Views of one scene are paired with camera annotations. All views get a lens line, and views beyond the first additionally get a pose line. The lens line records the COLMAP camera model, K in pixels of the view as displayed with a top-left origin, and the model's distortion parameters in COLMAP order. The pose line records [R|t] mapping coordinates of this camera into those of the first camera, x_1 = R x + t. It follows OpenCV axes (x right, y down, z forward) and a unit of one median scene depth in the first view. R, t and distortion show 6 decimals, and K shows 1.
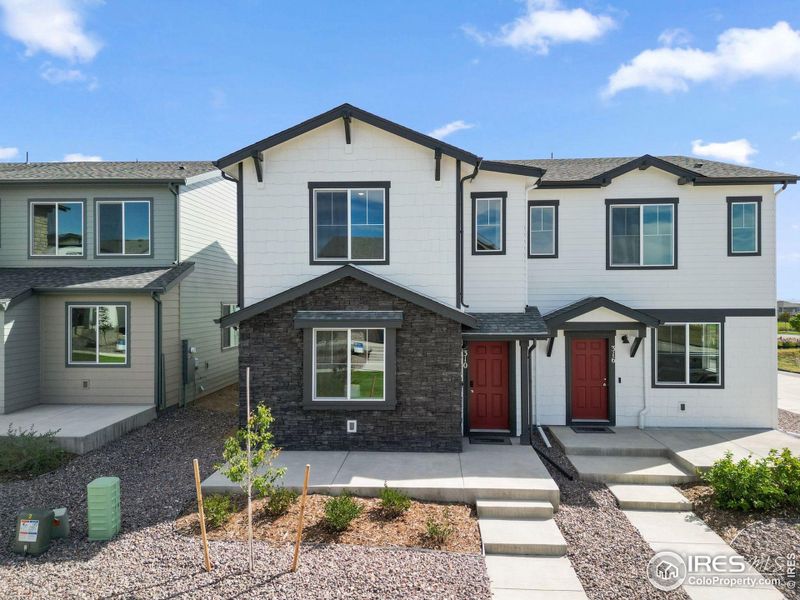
lens RADIAL K [[566.5, 0, 399.3], [0, 566.5, 299.4], [0, 0, 1]] dist [0.034496, -0.019058]
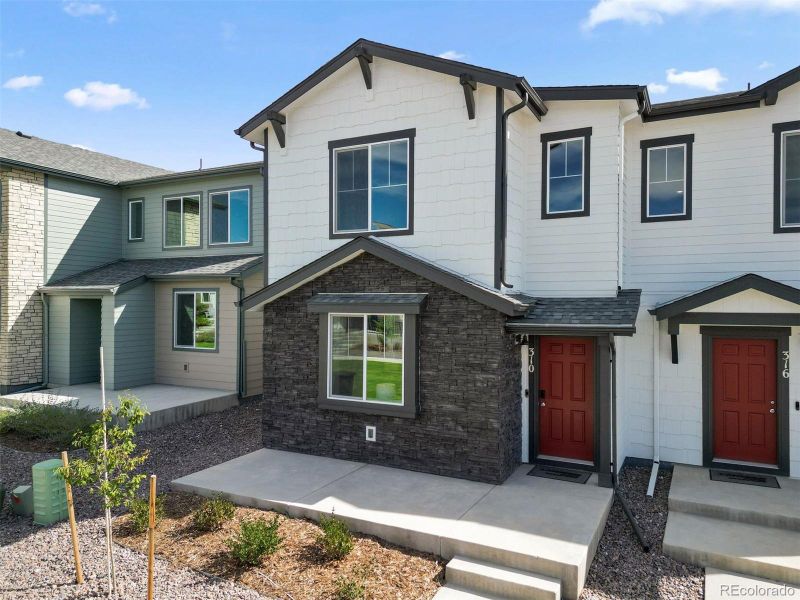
lens RADIAL K [[566.5, 0, 399.5], [0, 566.5, 301.9], [0, 0, 1]] dist [0.034496, -0.019058]
pose [[0.907340, 0.004809, -0.420371, 0.295920], [-0.004440, 0.999988, 0.001855, 0.031503], [0.420375, 0.000183, 0.907351, 0.272058]]
